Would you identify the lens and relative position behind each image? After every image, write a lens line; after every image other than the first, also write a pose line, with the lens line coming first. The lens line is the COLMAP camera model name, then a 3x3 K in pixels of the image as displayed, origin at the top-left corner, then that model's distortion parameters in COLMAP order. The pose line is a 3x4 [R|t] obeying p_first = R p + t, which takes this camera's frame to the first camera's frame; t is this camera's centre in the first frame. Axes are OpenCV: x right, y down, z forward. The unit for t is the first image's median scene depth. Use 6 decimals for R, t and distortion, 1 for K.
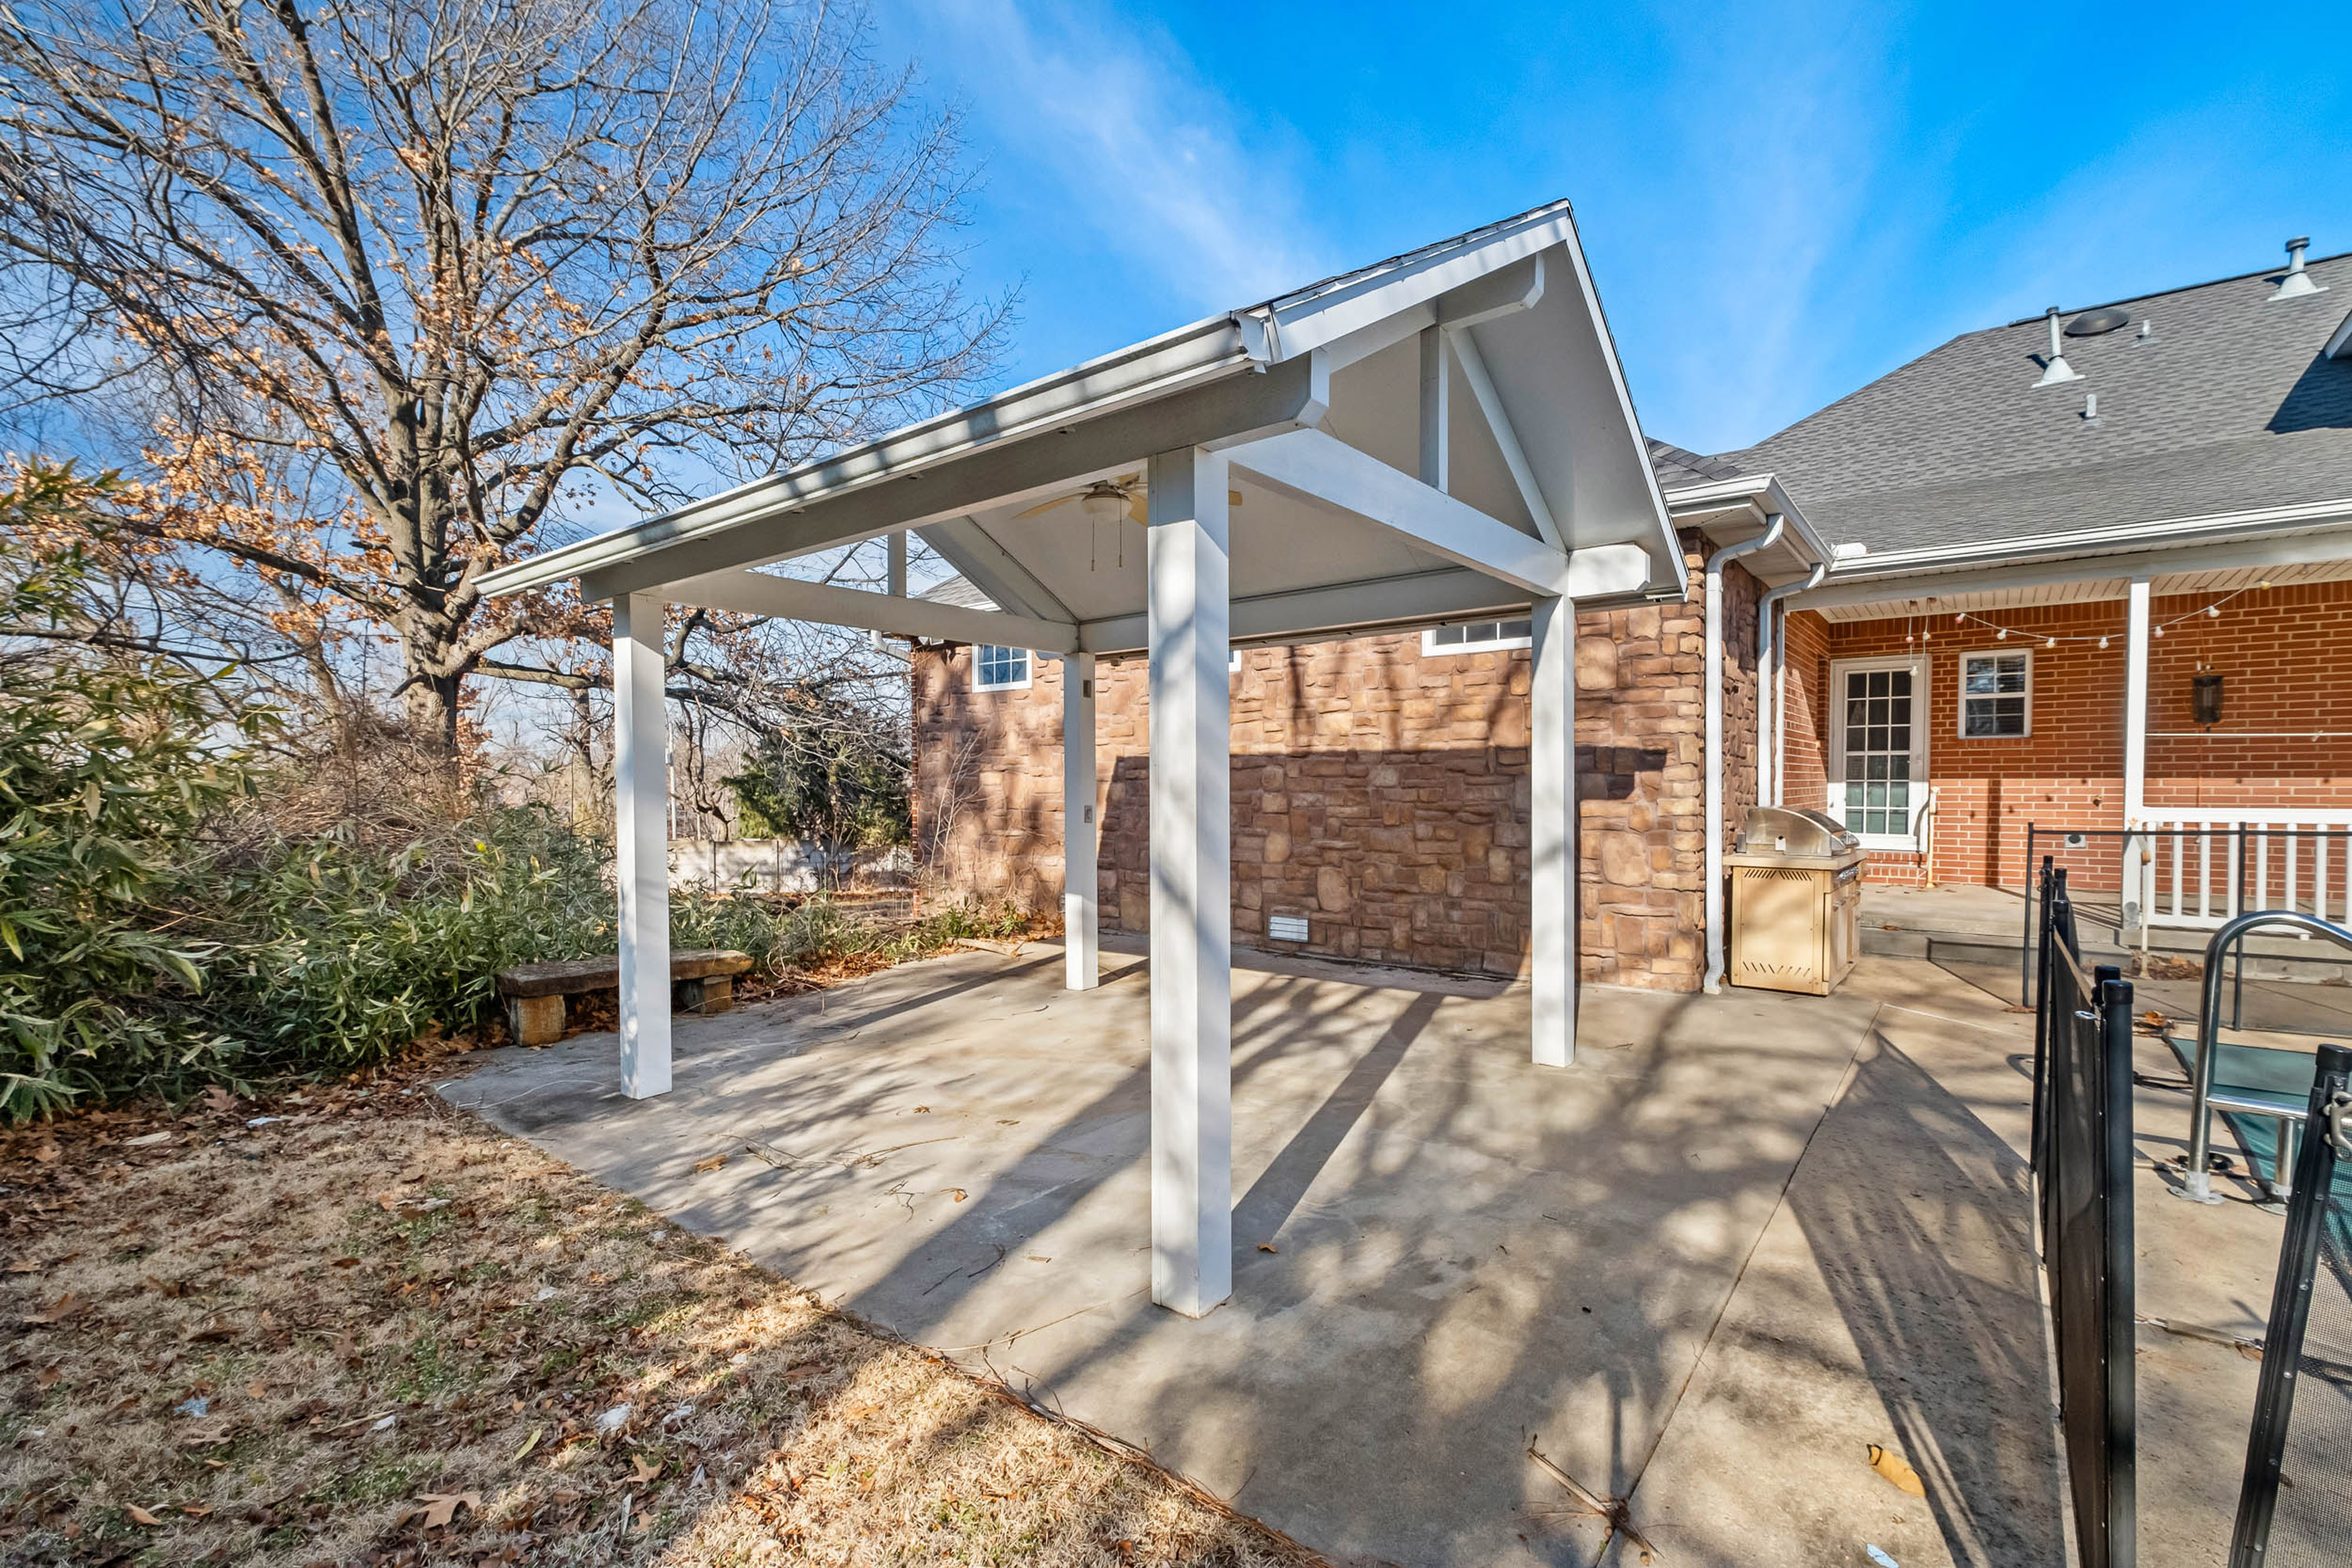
lens RADIAL K [[1027.0, 0, 1192.7], [0, 1027.0, 808.1], [0, 0, 1]] dist [-0.001986, -0.000737]
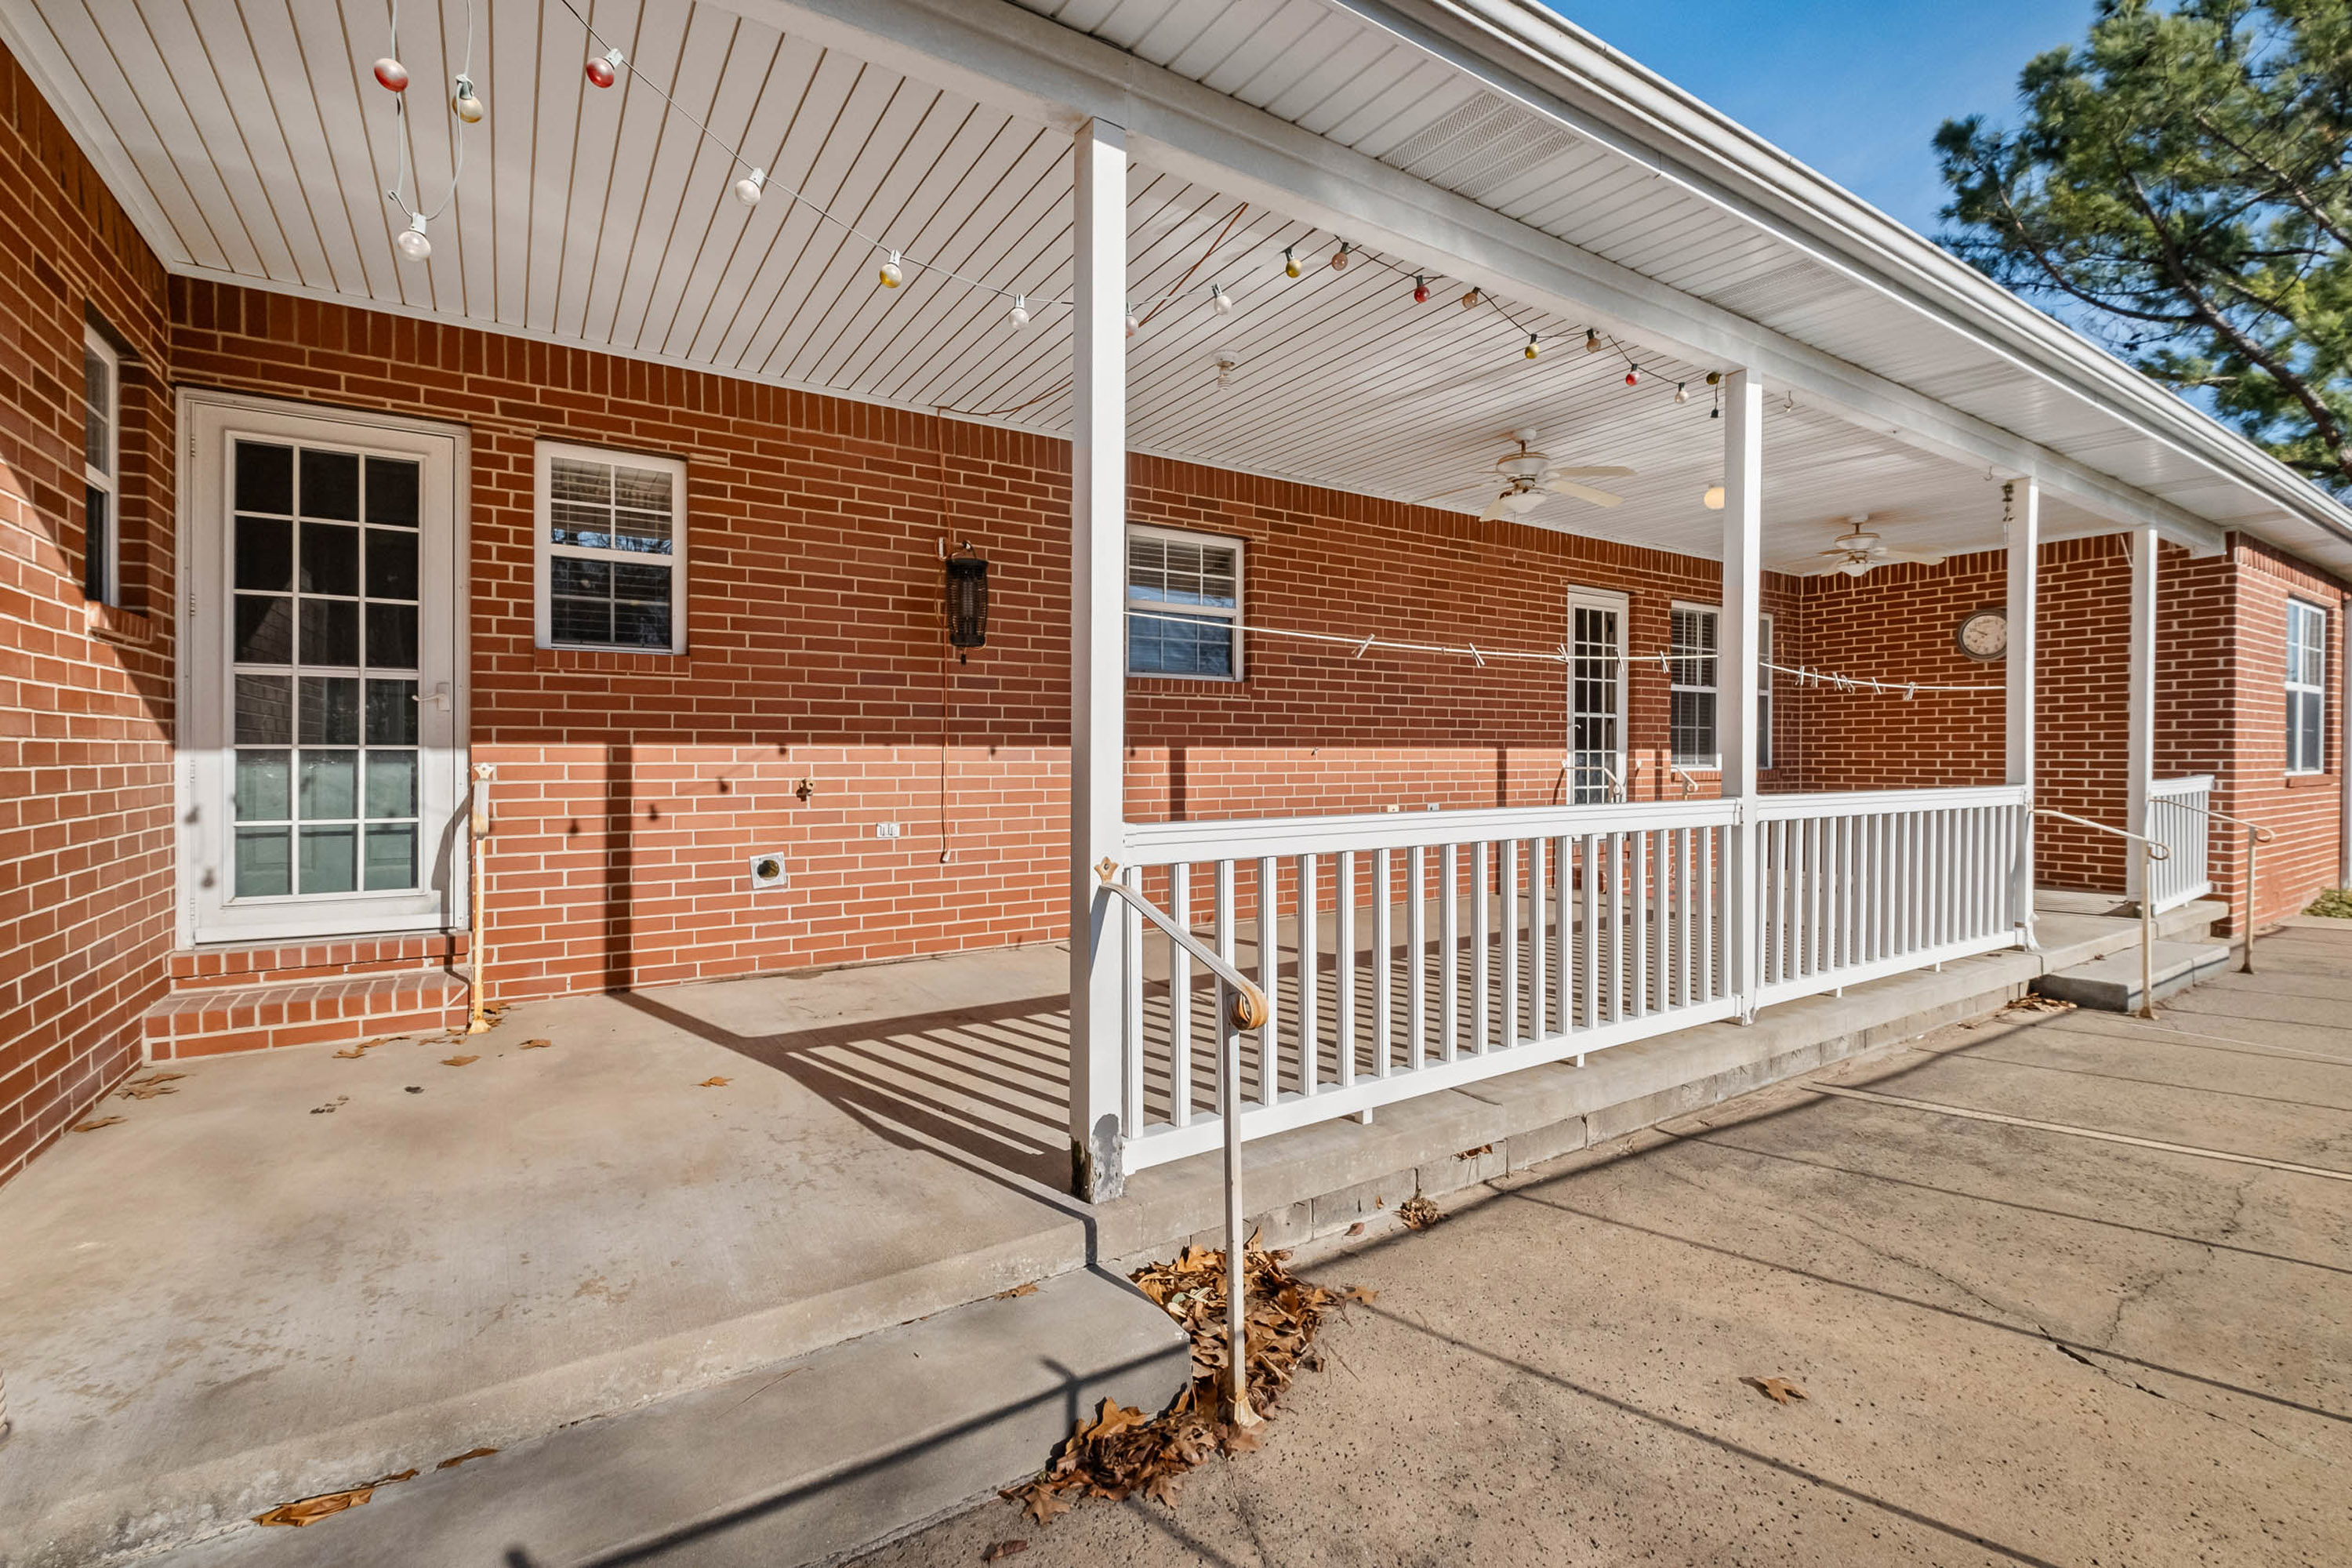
lens RADIAL K [[1027.0, 0, 1168.8], [0, 1027.0, 768.8], [0, 0, 1]] dist [-0.001986, -0.000737]
pose [[0.328447, -0.008475, 0.944484, 0.439379], [0.019759, 0.999803, 0.002100, -0.014004], [-0.944316, 0.017972, 0.328549, 0.624732]]
